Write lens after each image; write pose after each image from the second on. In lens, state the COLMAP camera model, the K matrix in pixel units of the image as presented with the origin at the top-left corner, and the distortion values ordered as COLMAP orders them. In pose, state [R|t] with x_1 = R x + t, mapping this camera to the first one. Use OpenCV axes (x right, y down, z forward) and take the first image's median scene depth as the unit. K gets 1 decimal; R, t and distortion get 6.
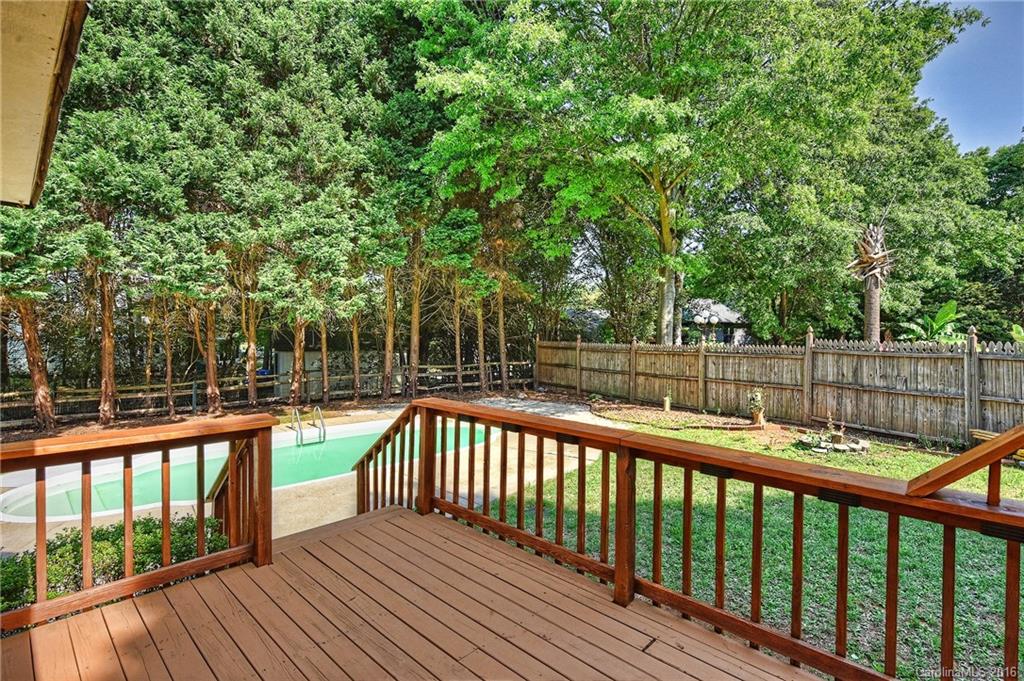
lens RADIAL K [[480.7, 0, 510.1], [0, 480.7, 337.6], [0, 0, 1]] dist [-0.000786, 0.000277]
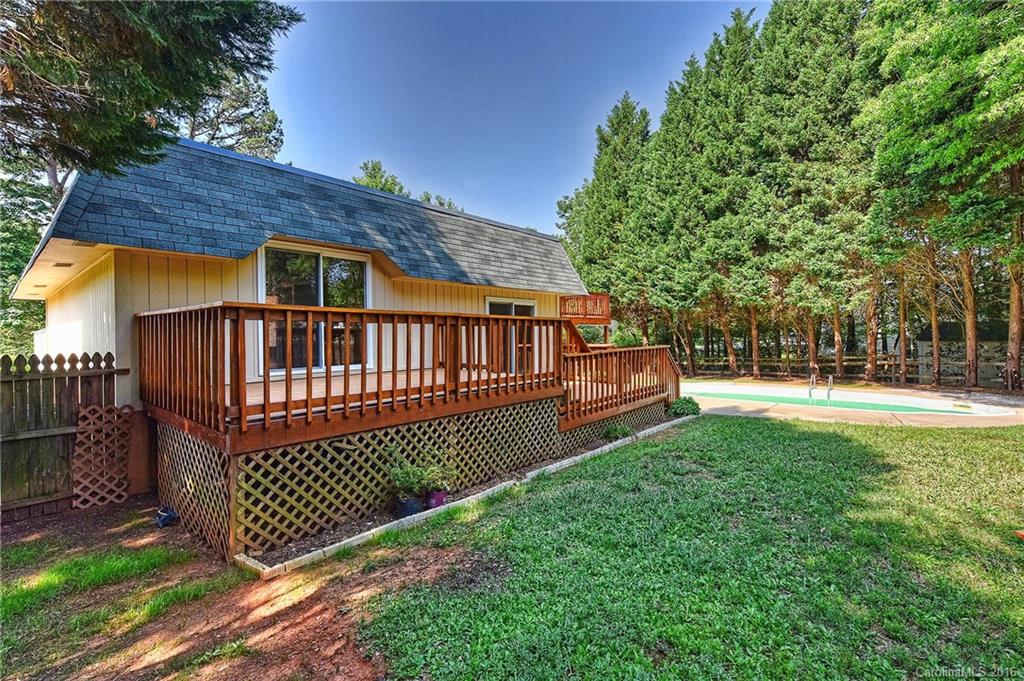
lens RADIAL K [[455.4, 0, 514.2], [0, 455.4, 333.9], [0, 0, 1]] dist [-0.000111, -0.000058]
pose [[0.032725, -0.012093, -0.999391, 0.861921], [-0.002872, 0.999922, -0.012193, 0.040337], [0.999460, 0.003269, 0.032688, 0.048995]]
